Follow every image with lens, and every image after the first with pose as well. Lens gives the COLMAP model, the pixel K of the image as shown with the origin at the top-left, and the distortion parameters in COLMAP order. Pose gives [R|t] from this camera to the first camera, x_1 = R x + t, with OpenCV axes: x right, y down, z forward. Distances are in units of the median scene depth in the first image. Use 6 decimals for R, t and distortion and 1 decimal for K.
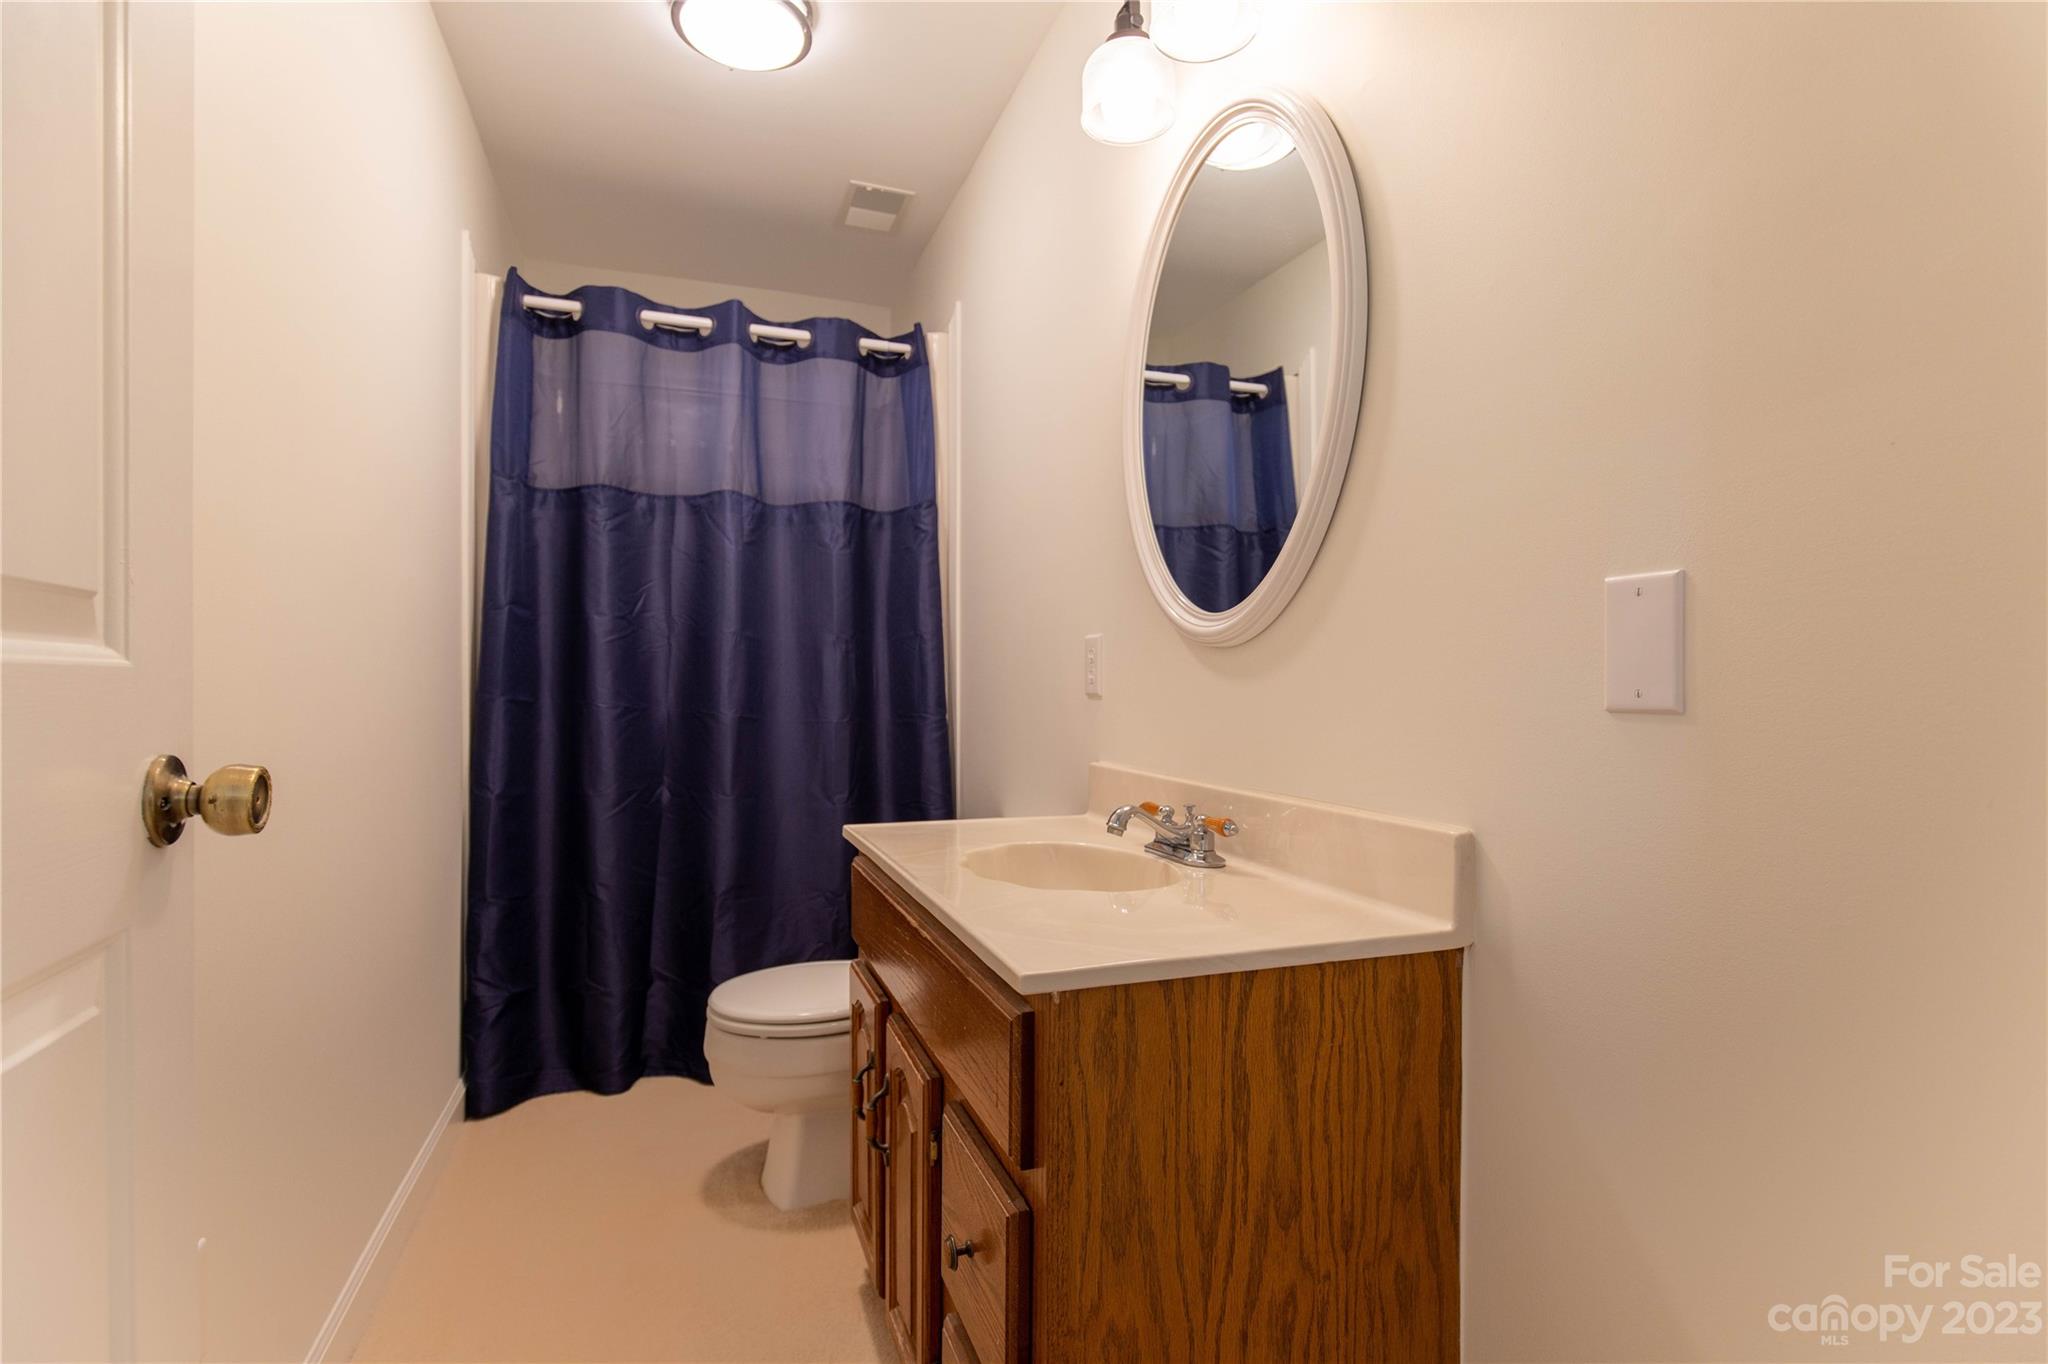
lens RADIAL K [[965.3, 0, 1026.8], [0, 965.3, 683.3], [0, 0, 1]] dist [0.001965, 0.001562]
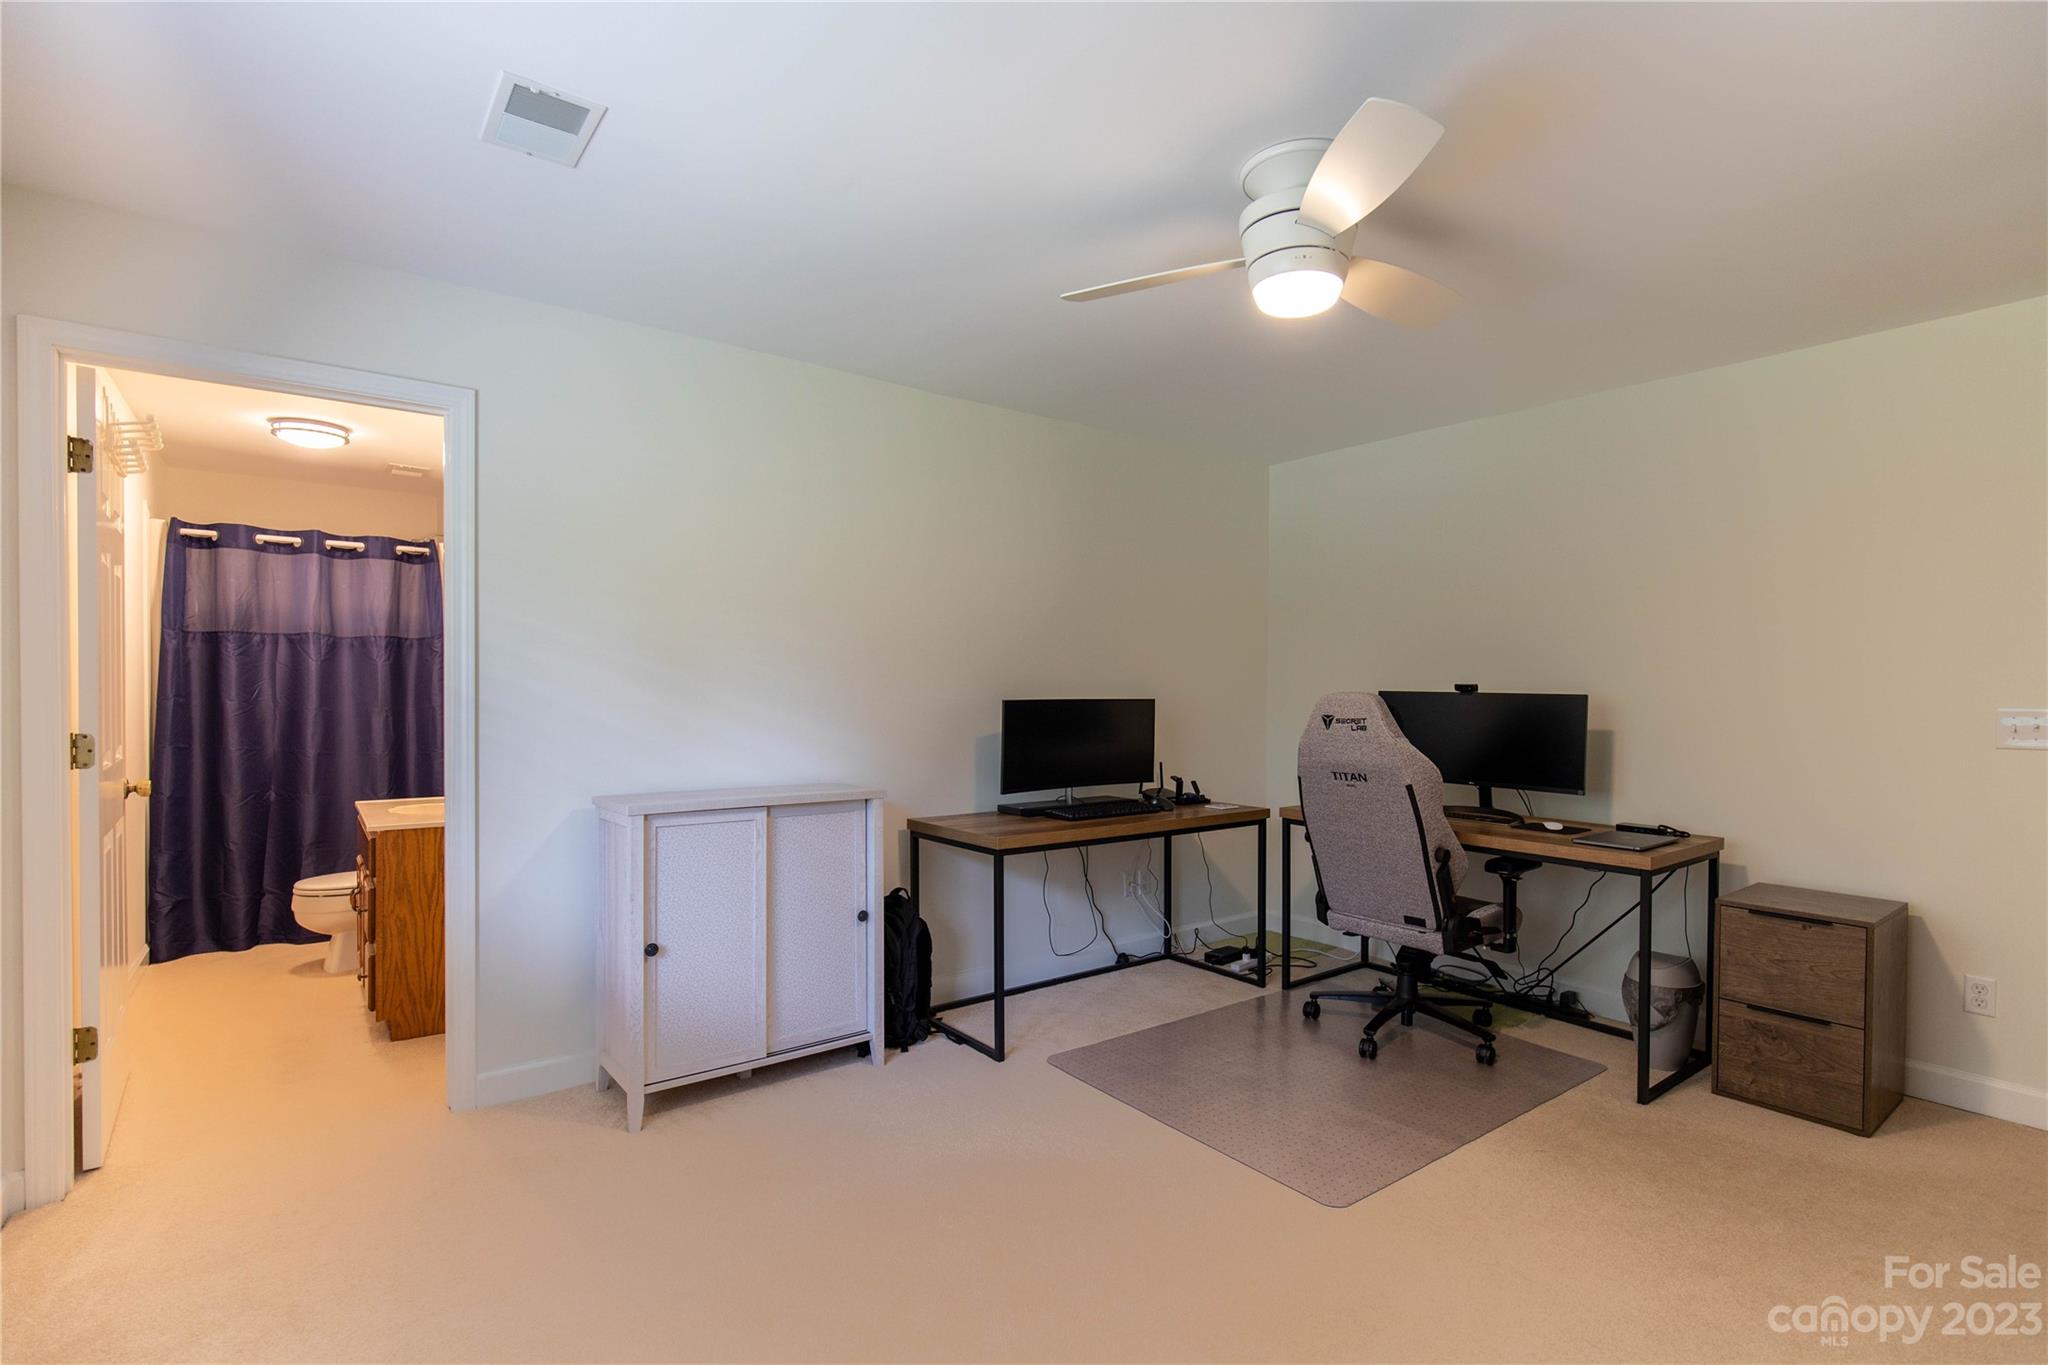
lens RADIAL K [[965.3, 0, 1023.6], [0, 965.3, 696.6], [0, 0, 1]] dist [0.001965, 0.001562]
pose [[0.958083, 0.000002, 0.286489, 0.491618], [-0.002747, 0.999954, 0.009179, -0.097889], [-0.286476, -0.009581, 0.958039, -1.230564]]
